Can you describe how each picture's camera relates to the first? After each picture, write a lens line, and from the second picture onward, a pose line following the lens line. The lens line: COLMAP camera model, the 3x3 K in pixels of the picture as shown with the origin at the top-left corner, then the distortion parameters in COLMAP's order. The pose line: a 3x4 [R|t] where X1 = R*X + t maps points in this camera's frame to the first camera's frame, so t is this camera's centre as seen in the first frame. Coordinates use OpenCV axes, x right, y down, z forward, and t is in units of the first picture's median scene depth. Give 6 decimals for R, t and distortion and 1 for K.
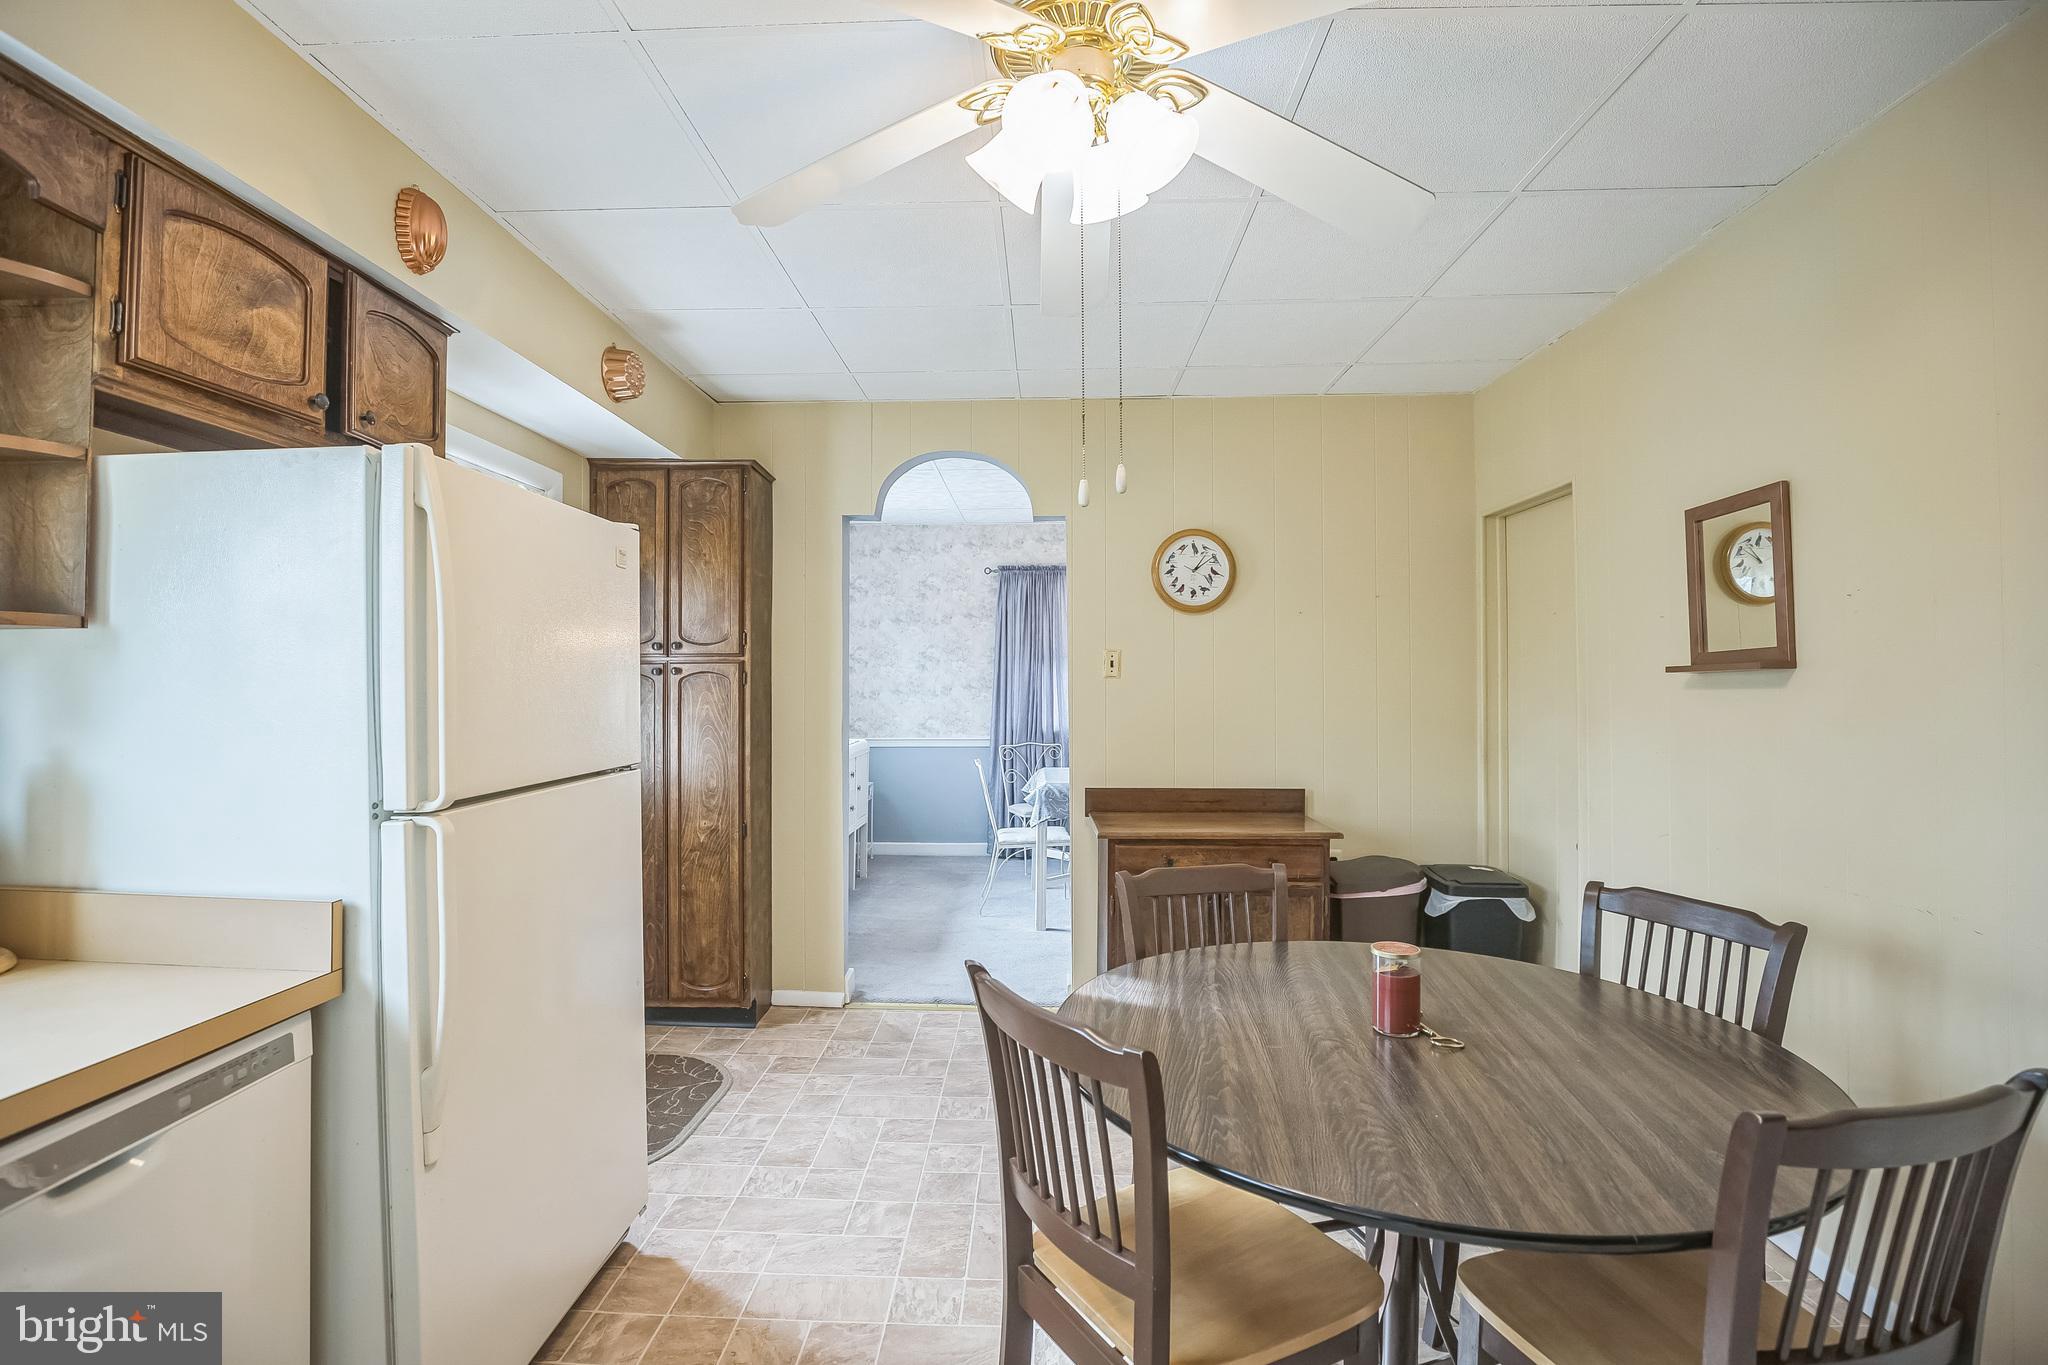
lens RADIAL K [[955.9, 0, 1018.3], [0, 955.9, 674.0], [0, 0, 1]] dist [-0.028003, 0.000124]
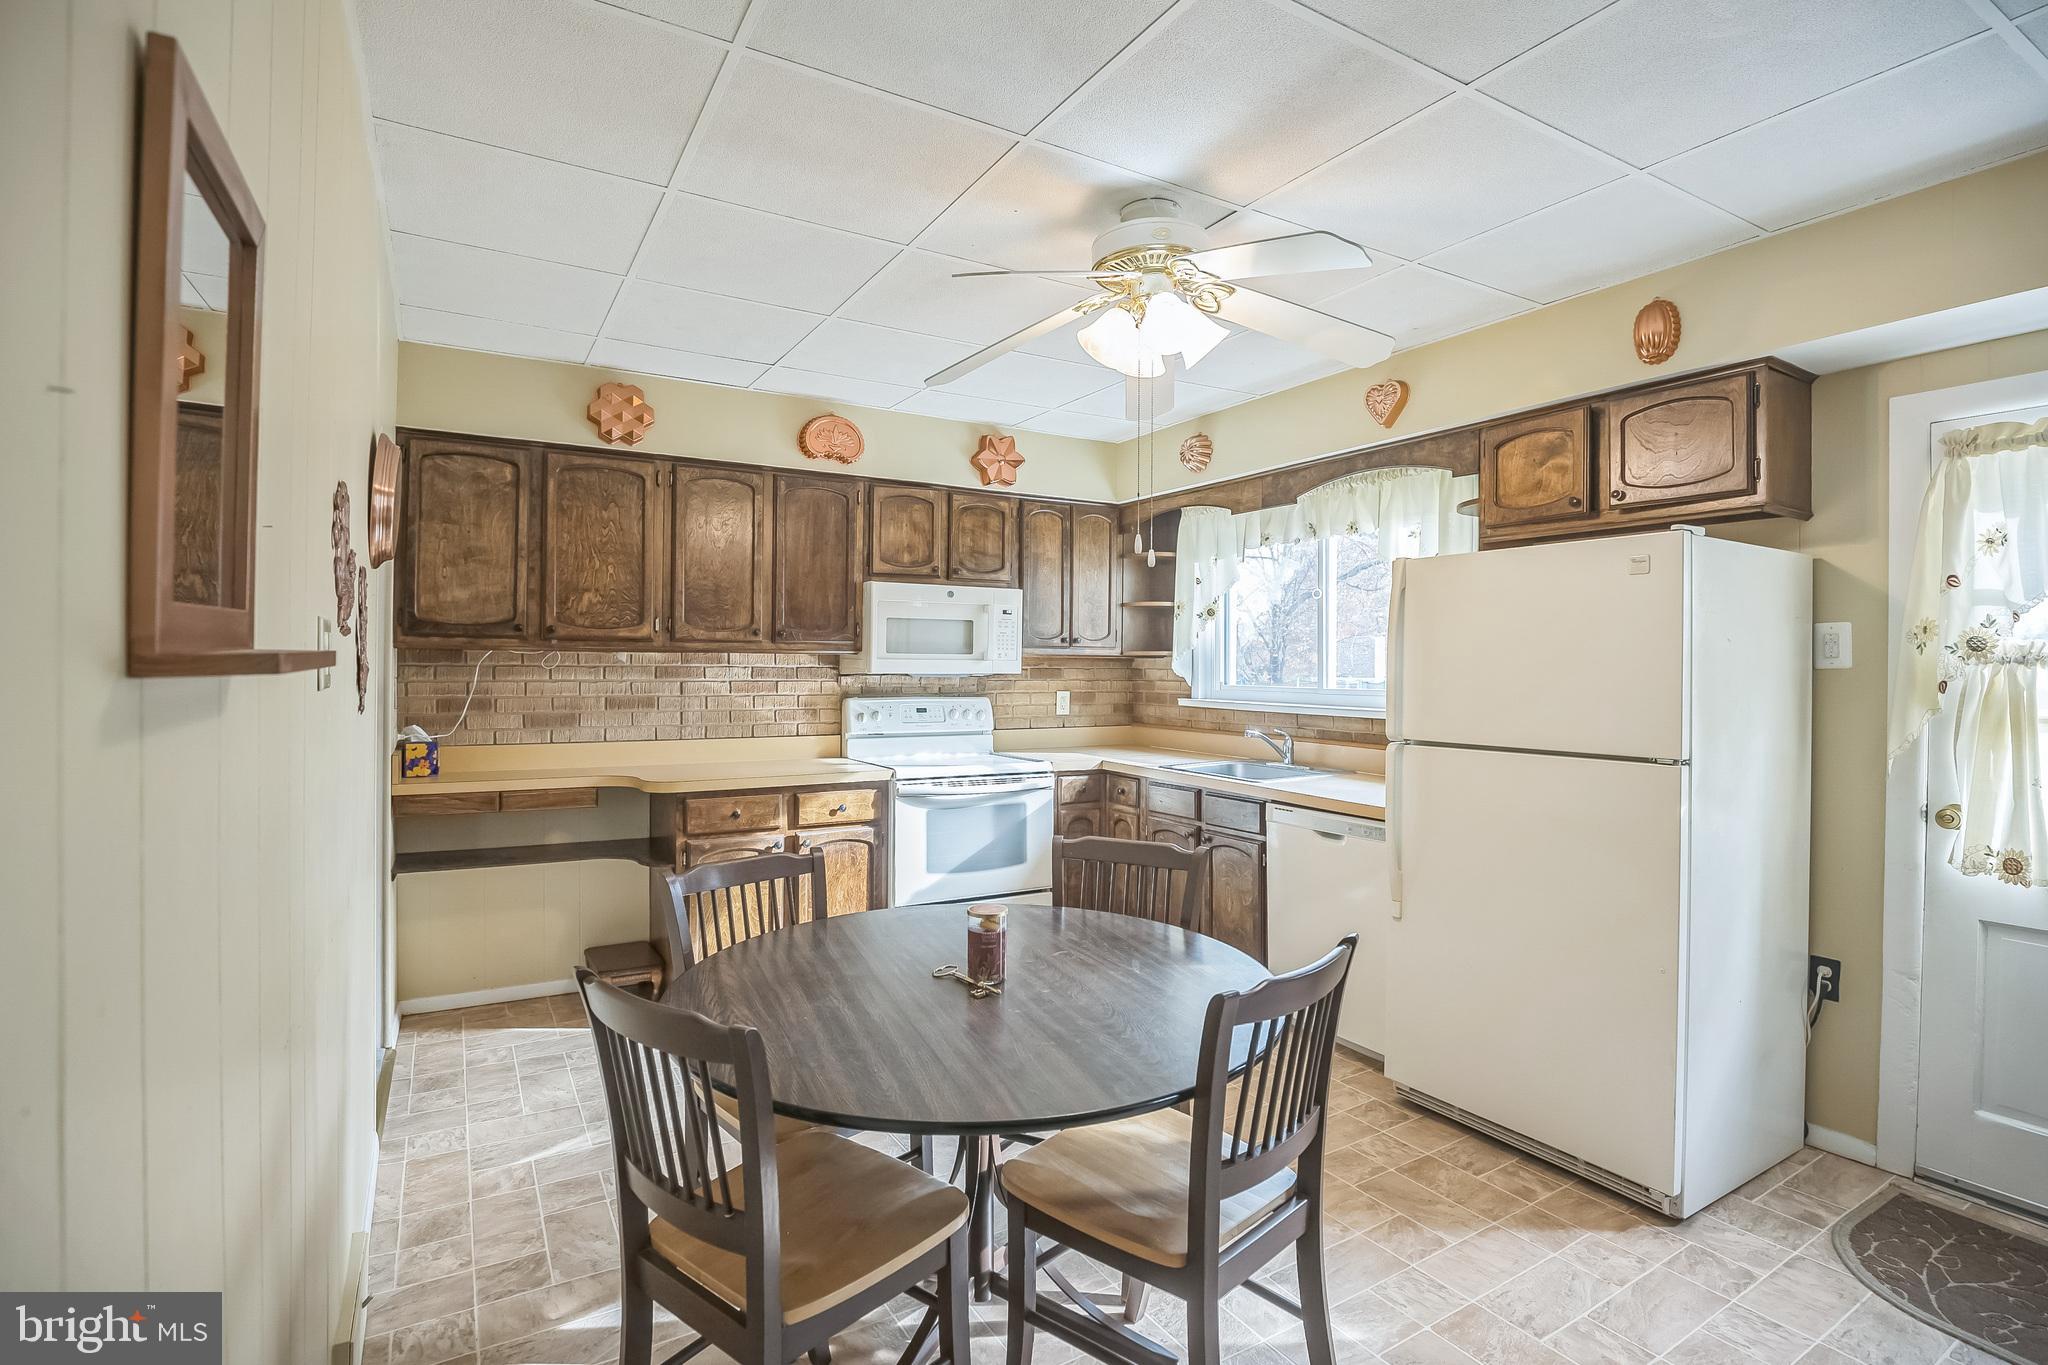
lens RADIAL K [[955.9, 0, 1018.3], [0, 955.9, 674.0], [0, 0, 1]] dist [-0.028003, 0.000124]
pose [[-0.851358, -0.000140, -0.524584, 0.779898], [-0.000456, 1.000000, 0.000472, 0.003173], [0.524584, 0.000641, -0.851358, 1.604355]]
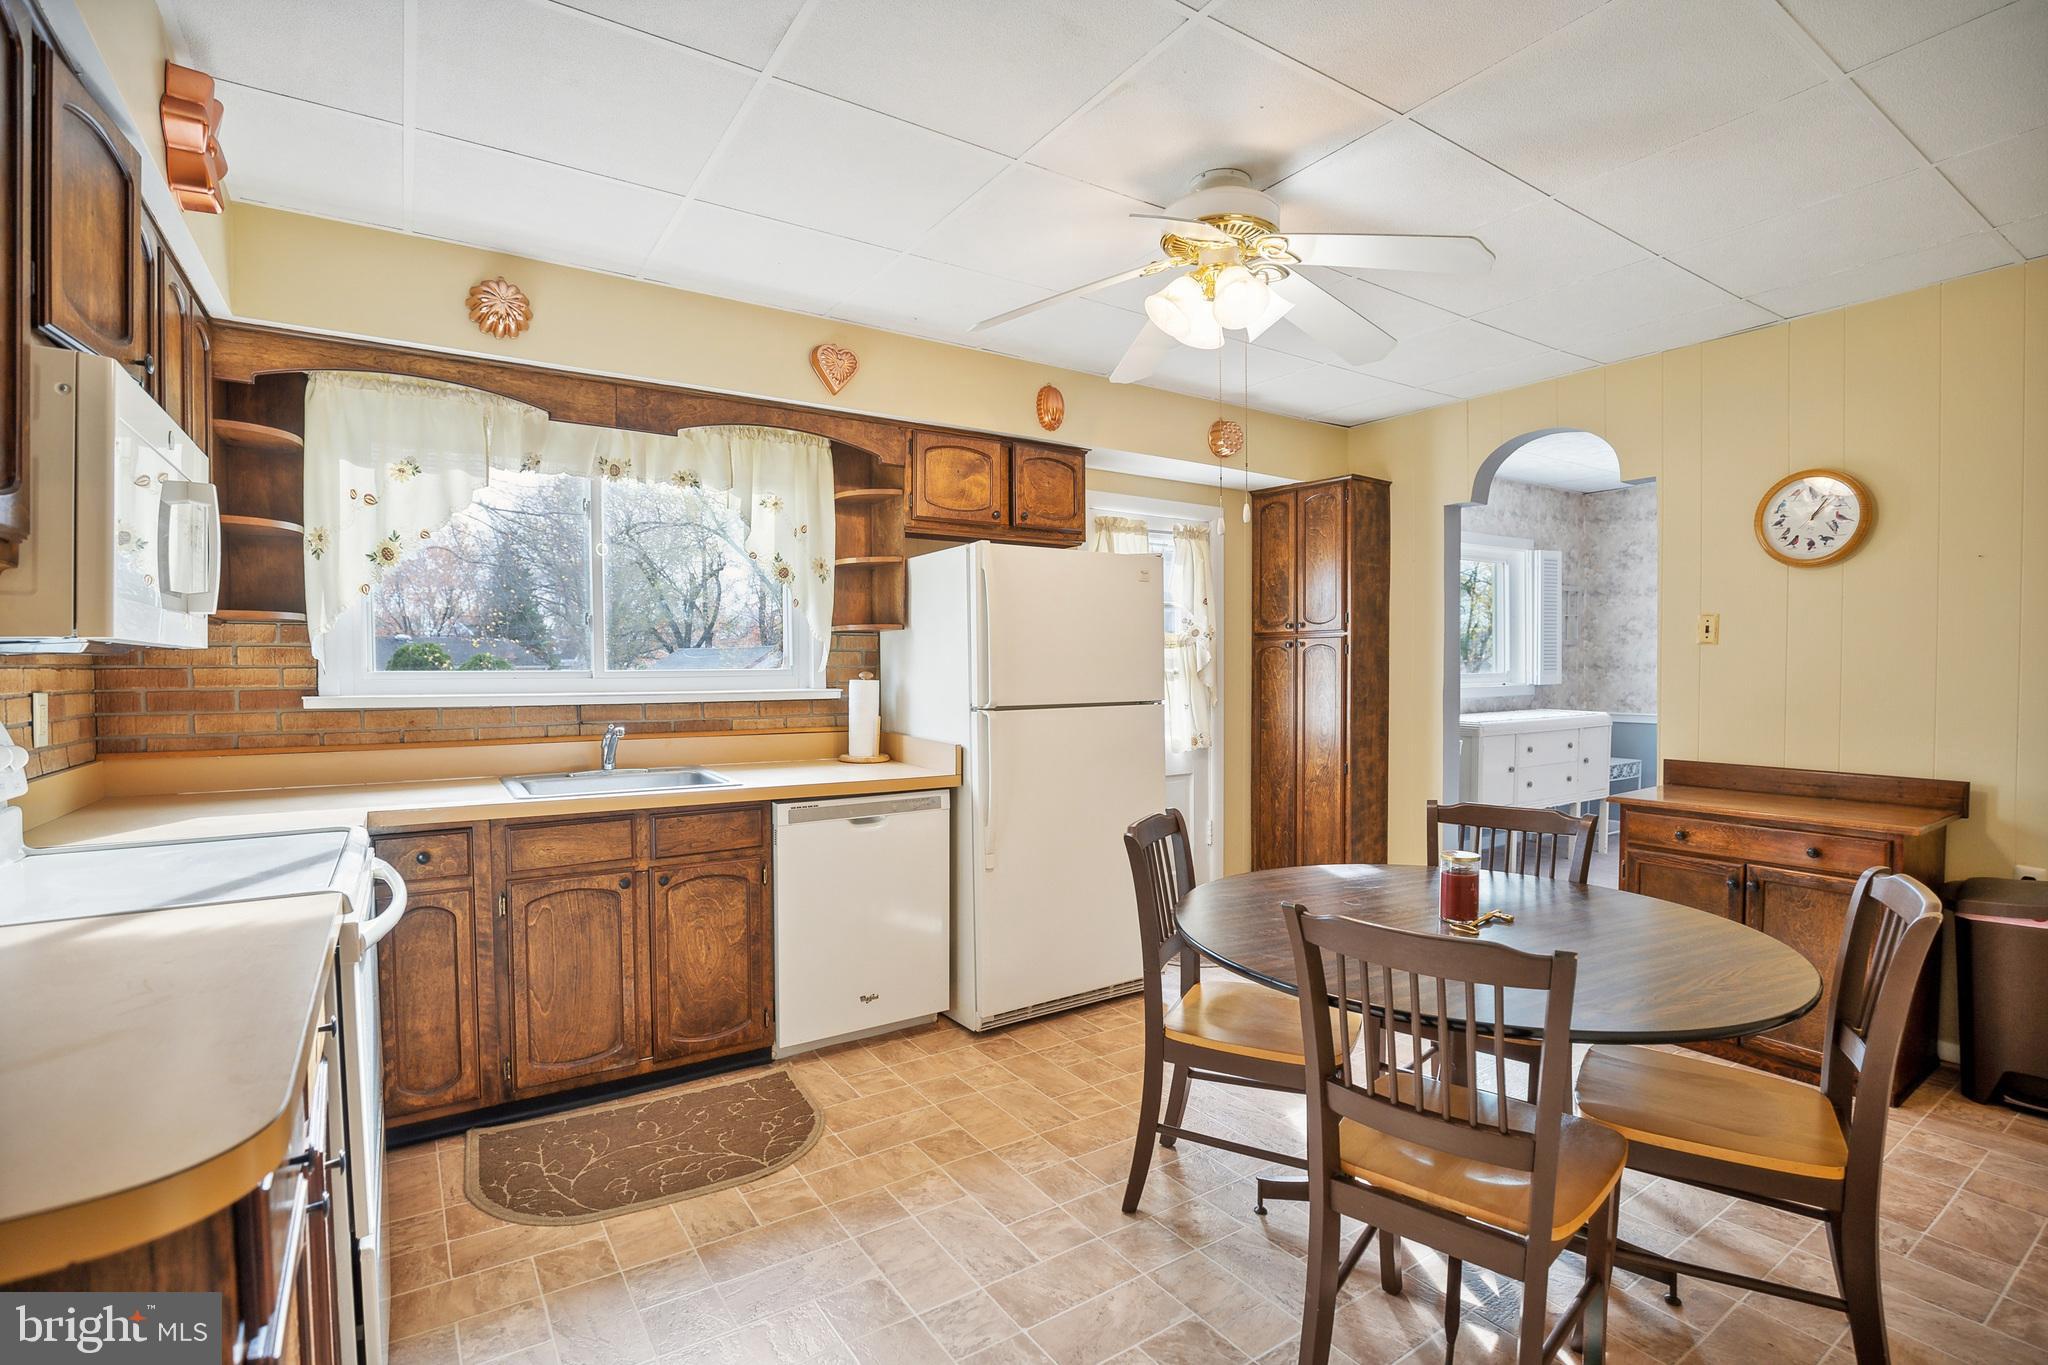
lens RADIAL K [[968.3, 0, 1000.8], [0, 968.3, 694.1], [0, 0, 1]] dist [-0.026594, 0.000118]
pose [[0.561530, 0.025166, -0.827074, 0.874321], [0.009827, 0.999264, 0.037078, 0.020697], [0.827398, -0.028948, 0.560870, -0.164807]]
